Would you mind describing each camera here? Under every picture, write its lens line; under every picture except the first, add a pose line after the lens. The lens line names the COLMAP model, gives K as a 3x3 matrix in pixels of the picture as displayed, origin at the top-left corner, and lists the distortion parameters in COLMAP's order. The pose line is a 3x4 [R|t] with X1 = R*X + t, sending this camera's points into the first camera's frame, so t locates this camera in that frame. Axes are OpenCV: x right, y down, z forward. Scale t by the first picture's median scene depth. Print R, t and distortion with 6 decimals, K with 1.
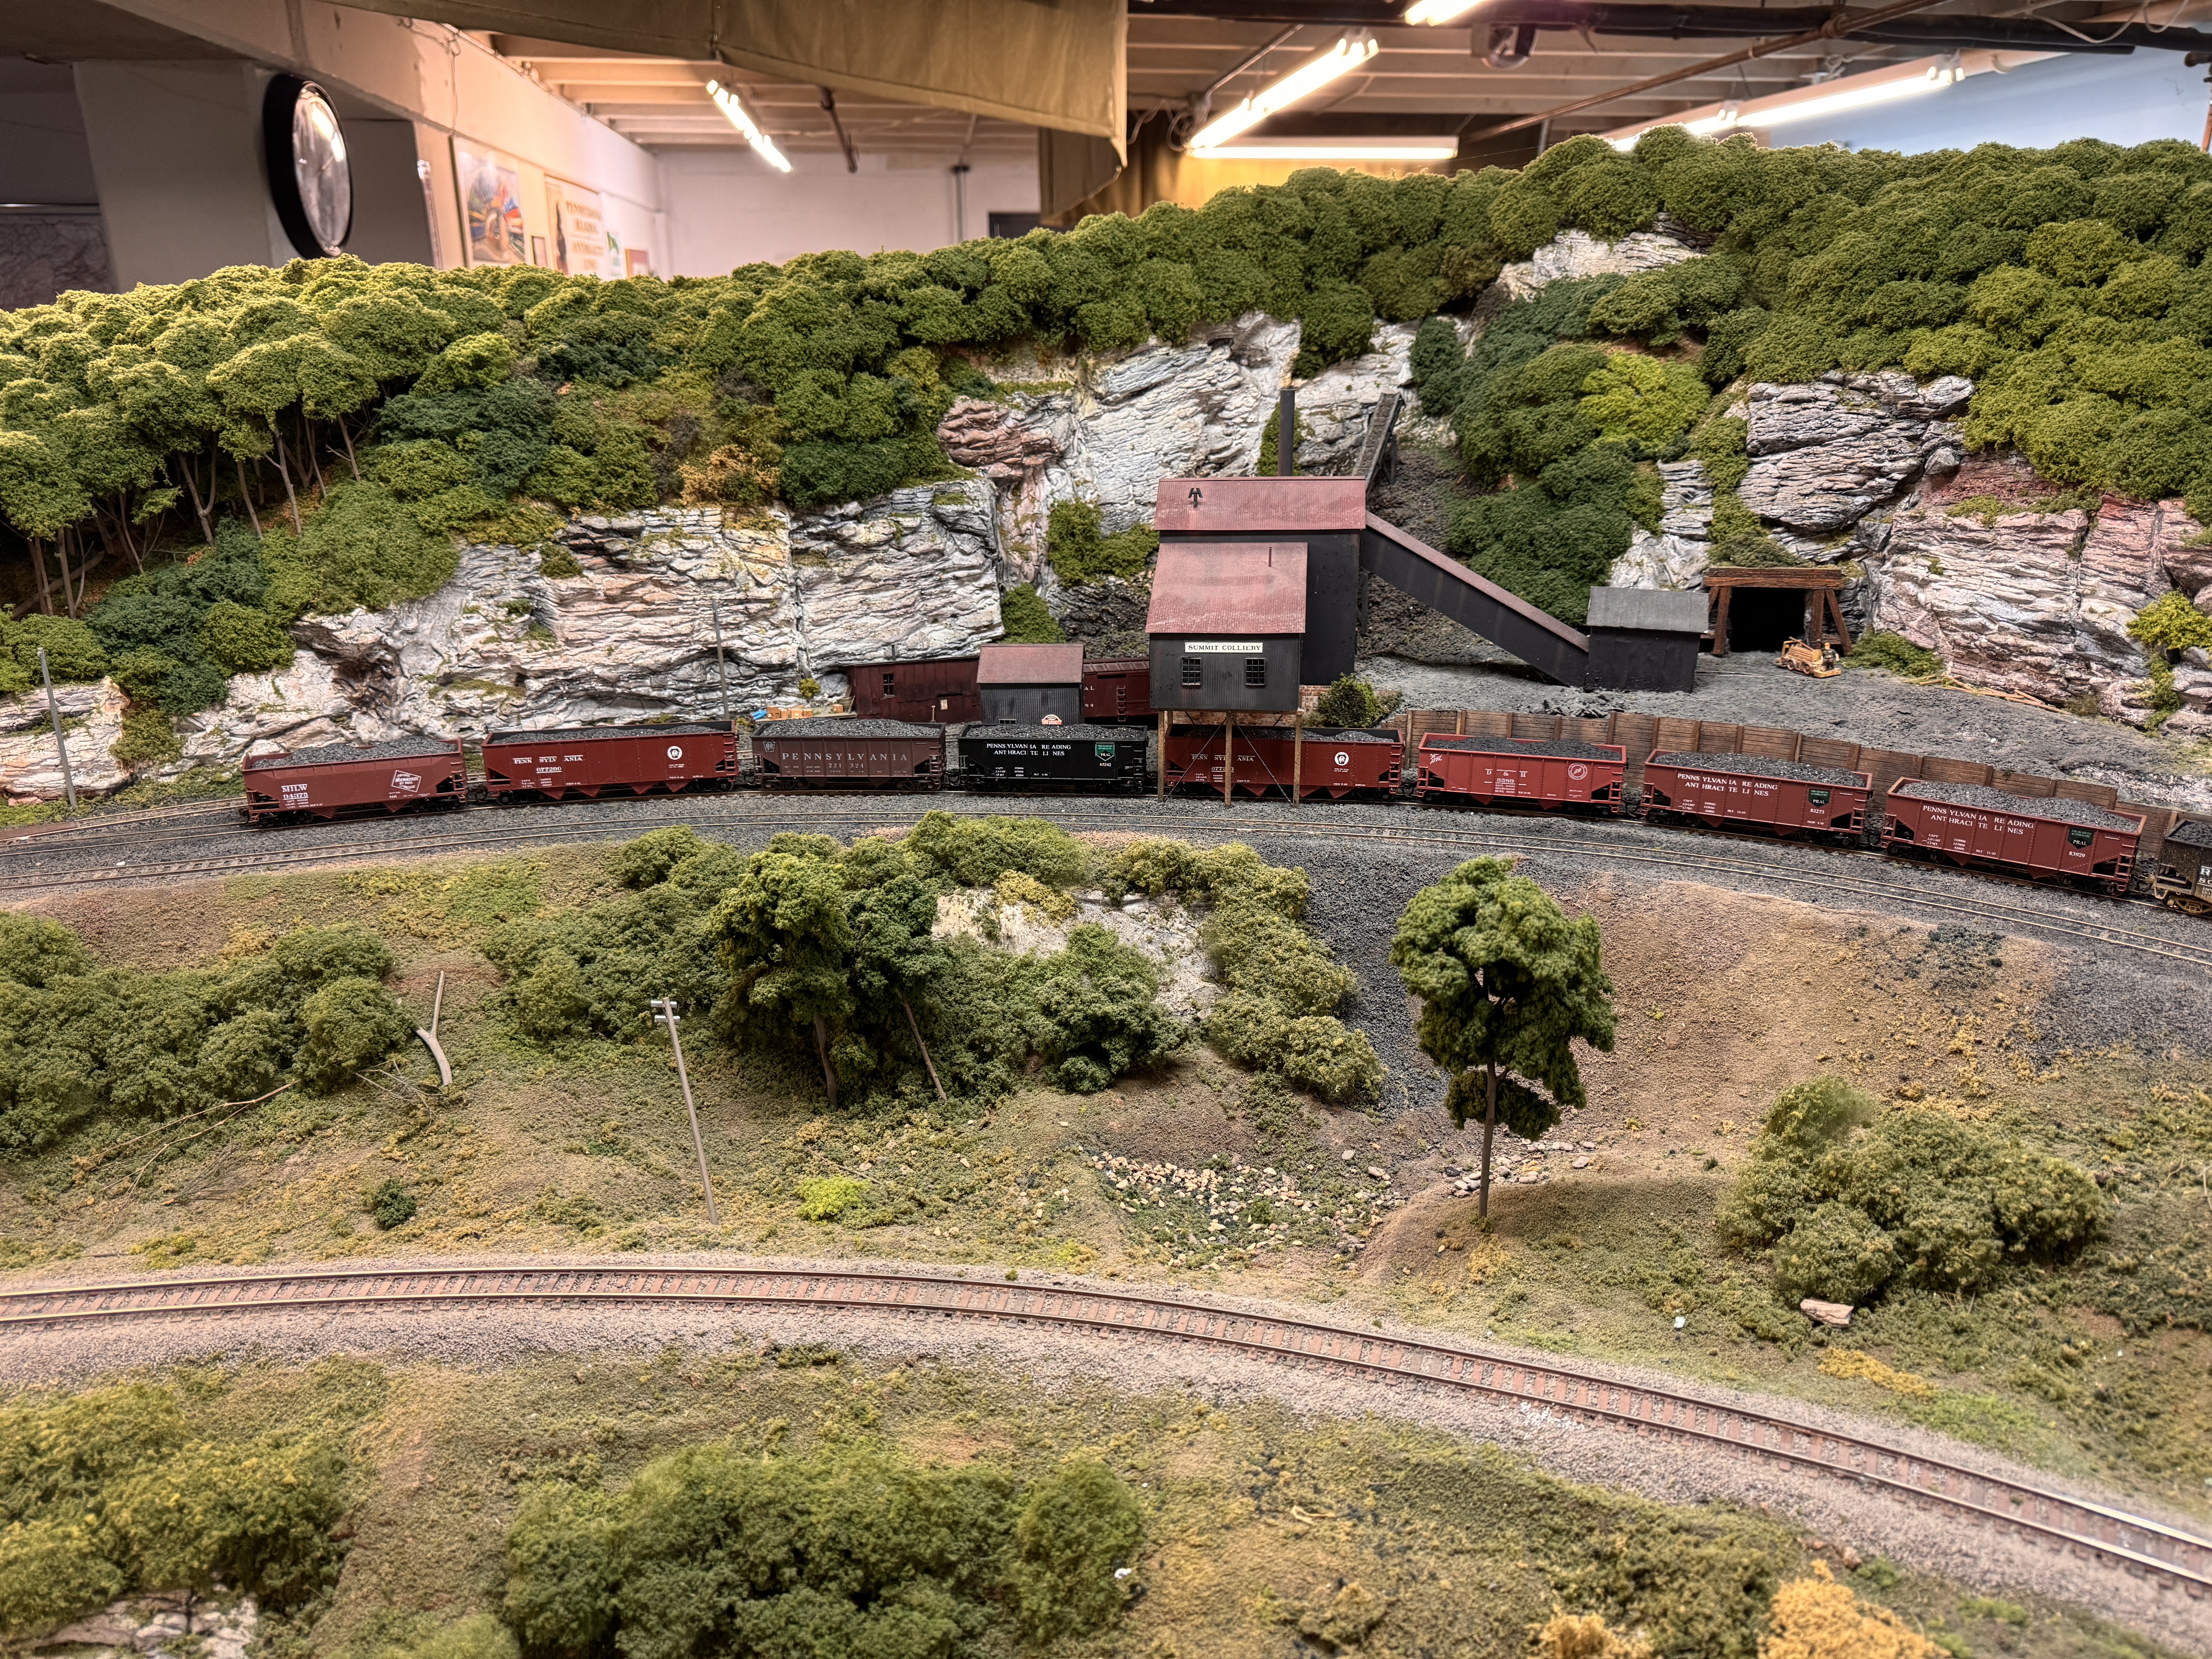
lens RADIAL K [[1595.5, 0, 1103.9], [0, 1595.5, 836.1], [0, 0, 1]] dist [0.032918, -0.041053]
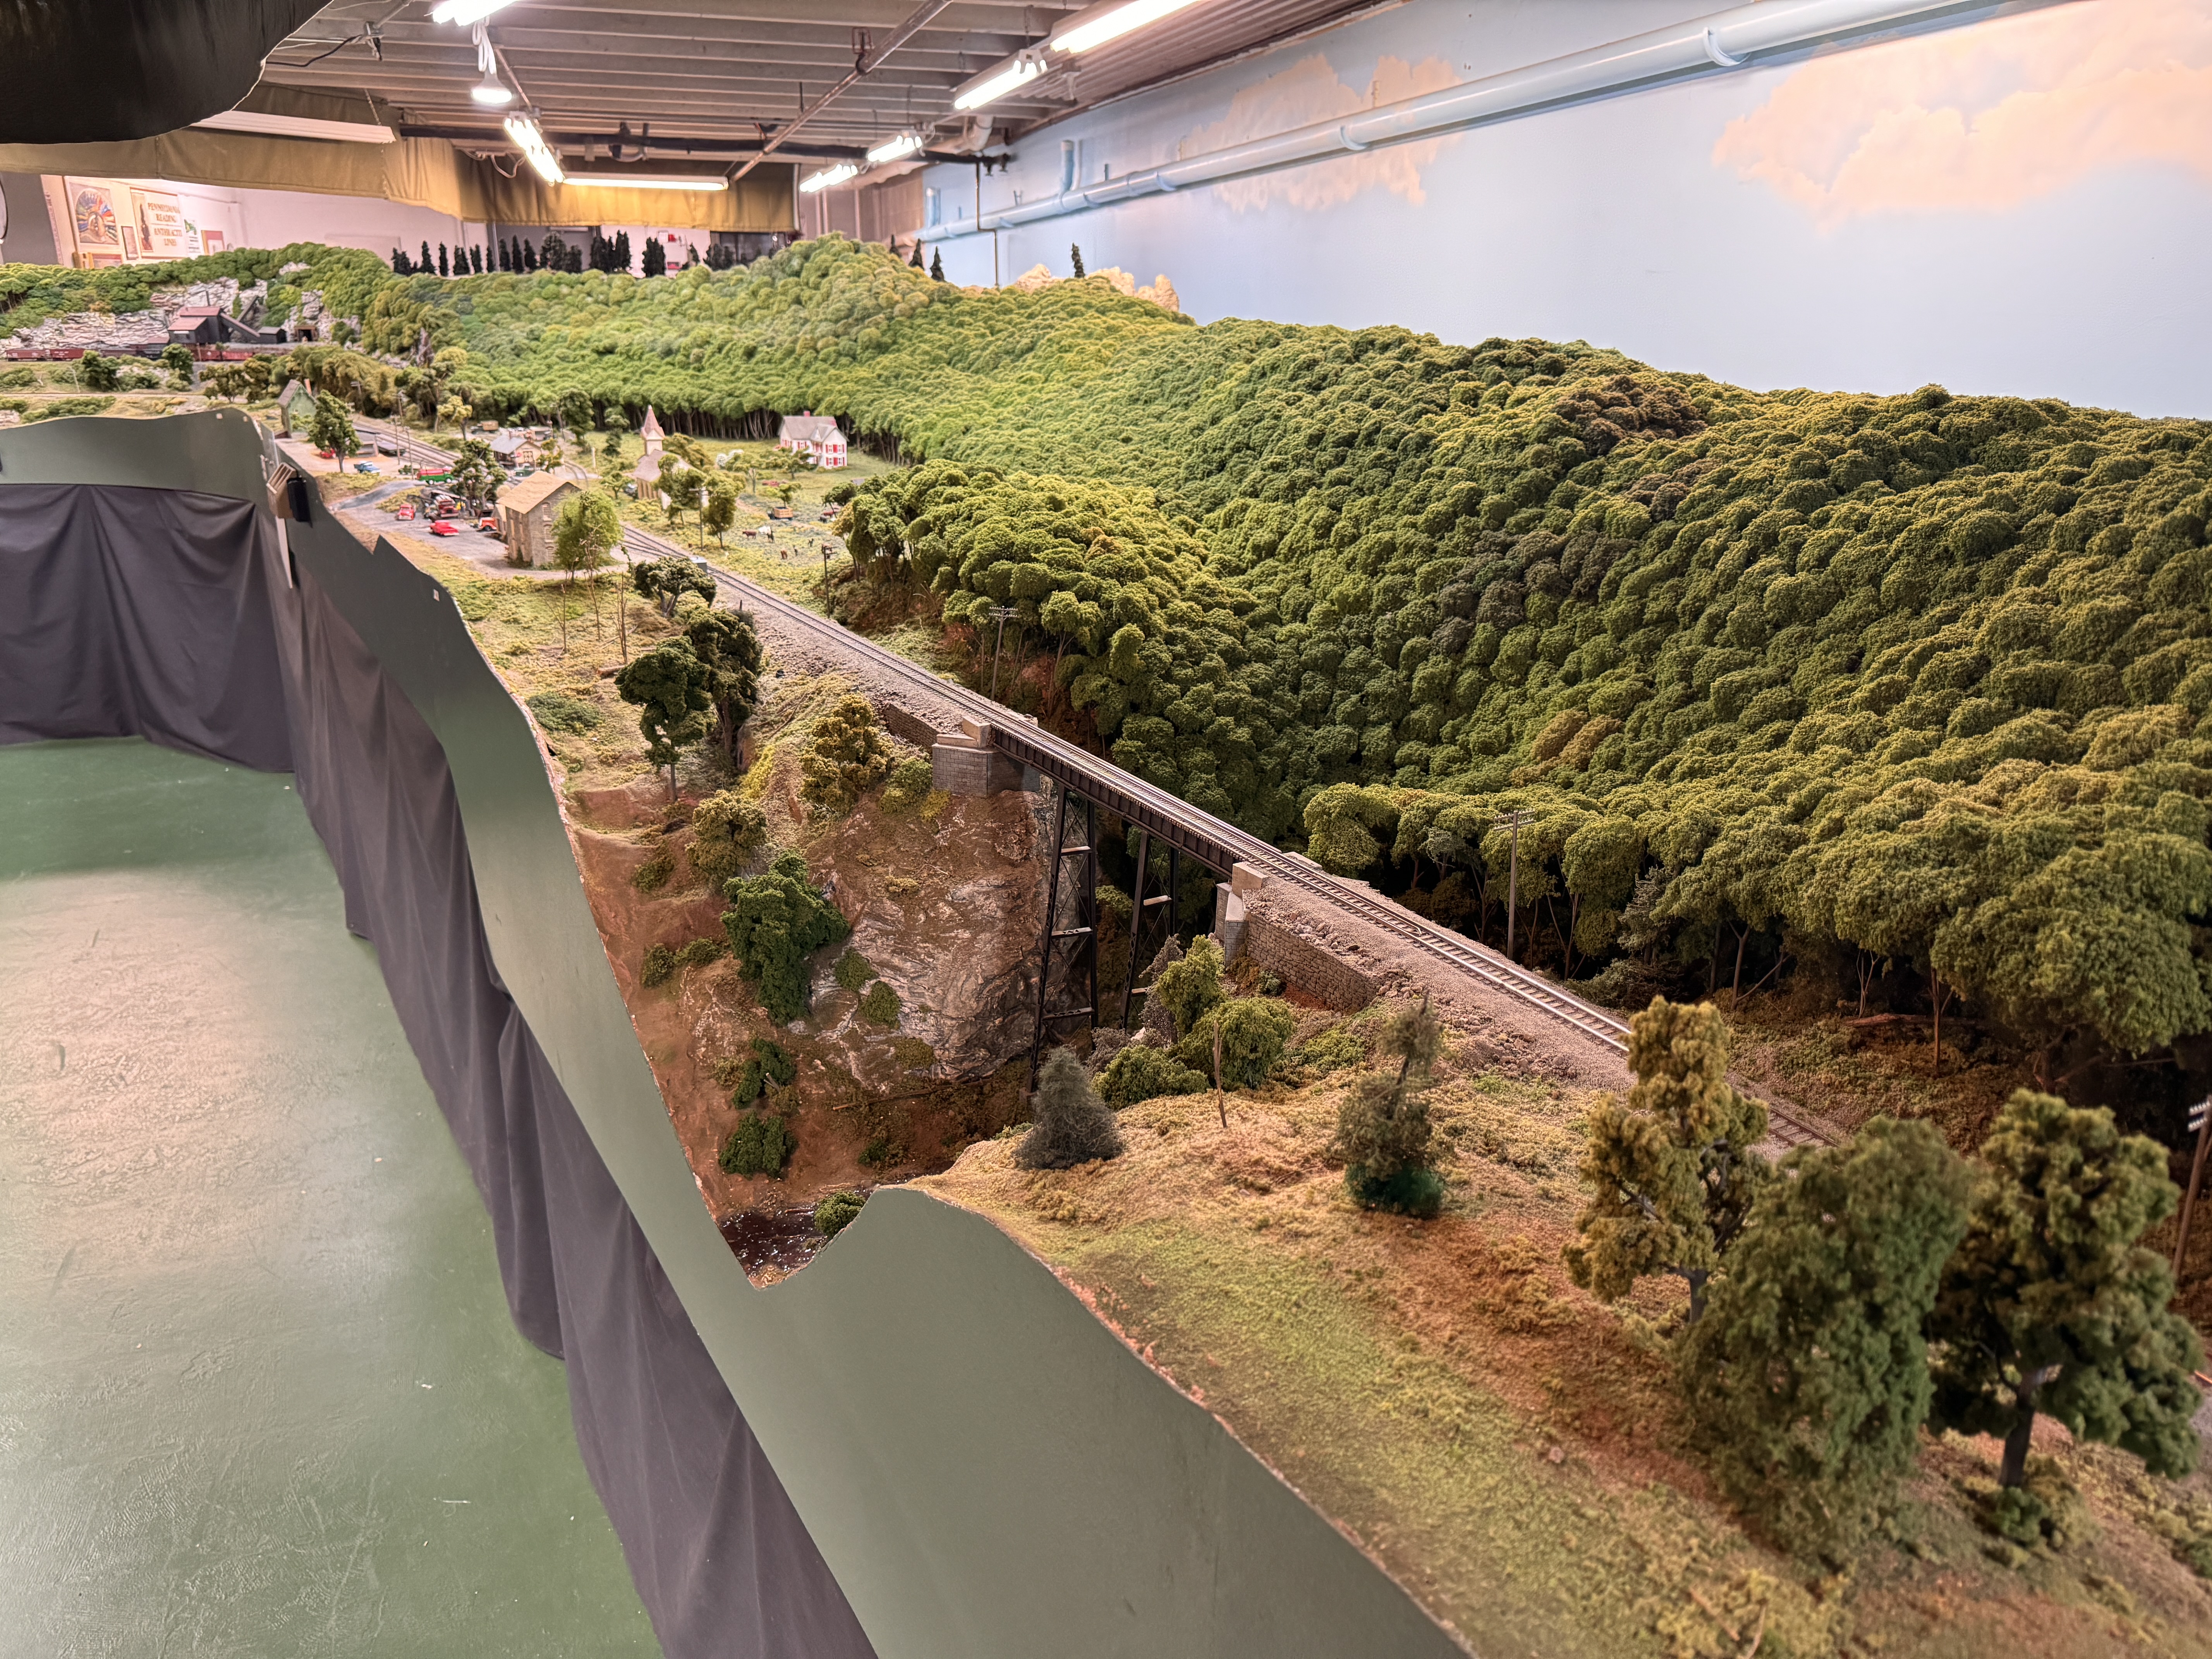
lens RADIAL K [[1595.5, 0, 1107.7], [0, 1595.5, 825.9], [0, 0, 1]] dist [0.032918, -0.041053]
pose [[0.986417, -0.038624, 0.159653, 2.023747], [0.036950, 0.999227, 0.013443, 1.458451], [-0.160049, -0.007362, 0.987082, -4.522505]]
